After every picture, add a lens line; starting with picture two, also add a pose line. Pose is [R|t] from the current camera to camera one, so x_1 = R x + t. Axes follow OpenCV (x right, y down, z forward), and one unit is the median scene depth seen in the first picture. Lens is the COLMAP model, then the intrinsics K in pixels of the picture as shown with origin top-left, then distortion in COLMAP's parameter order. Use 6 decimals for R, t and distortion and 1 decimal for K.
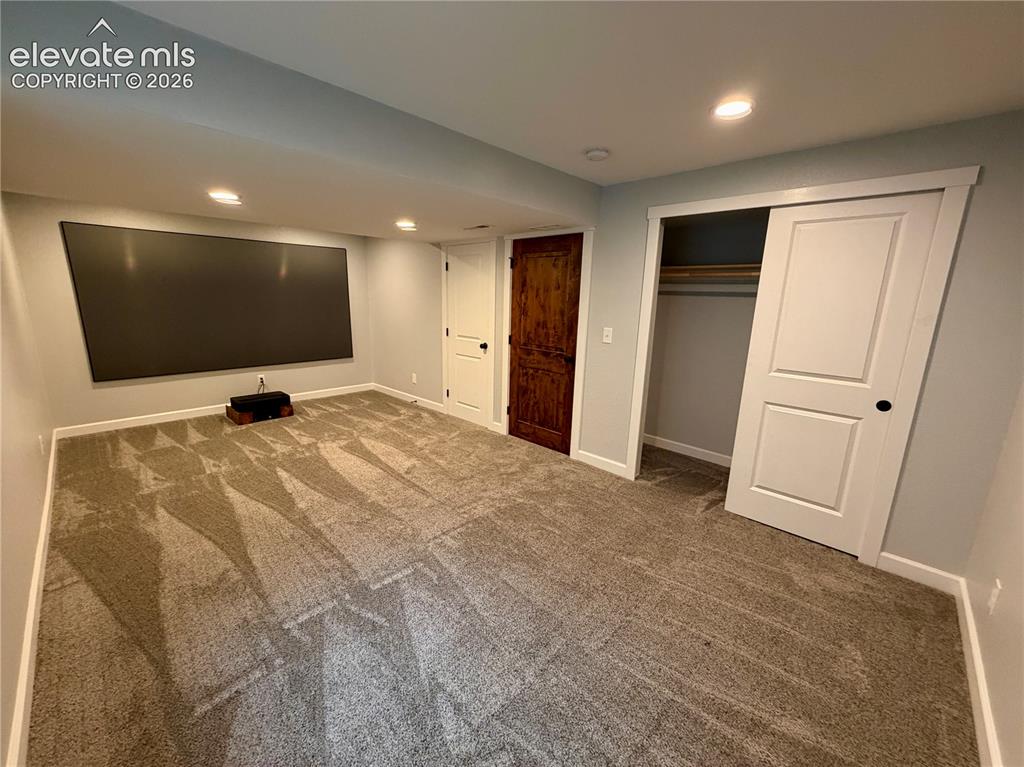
lens RADIAL K [[406.9, 0, 510.3], [0, 406.9, 383.3], [0, 0, 1]] dist [0.001948, 0.000193]
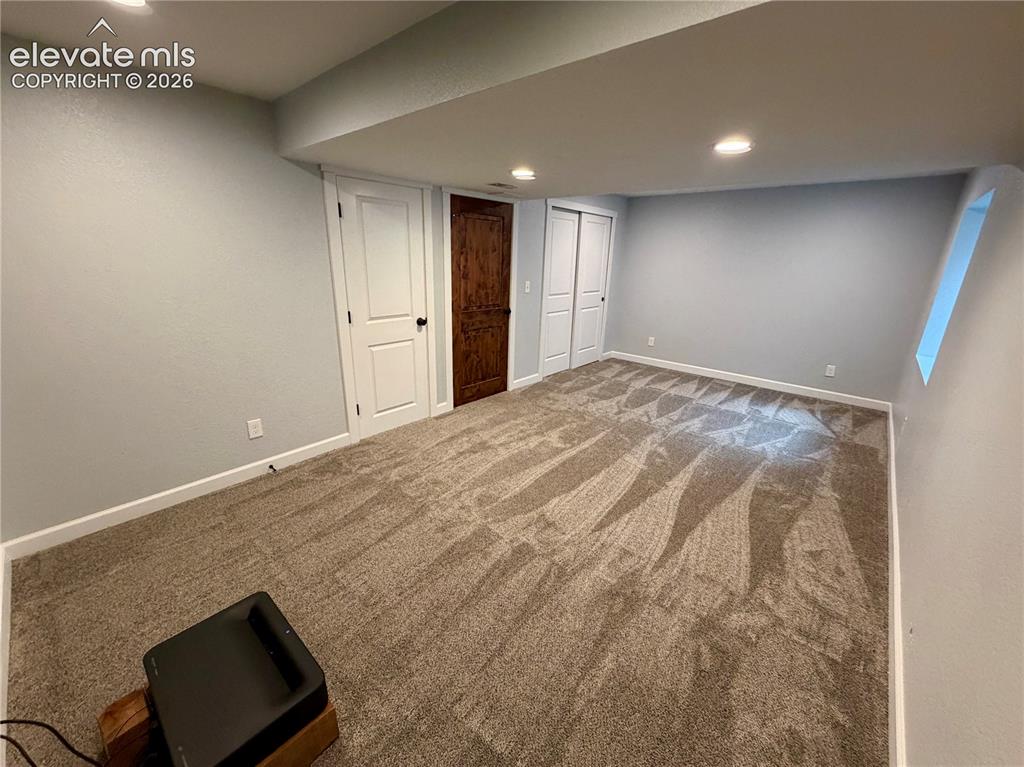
lens RADIAL K [[406.9, 0, 510.3], [0, 406.9, 383.3], [0, 0, 1]] dist [0.001948, 0.000193]
pose [[-0.037043, -0.316730, 0.947792, -0.984749], [0.195904, 0.927738, 0.317685, -0.224778], [-0.979923, 0.197444, 0.027683, 0.926280]]
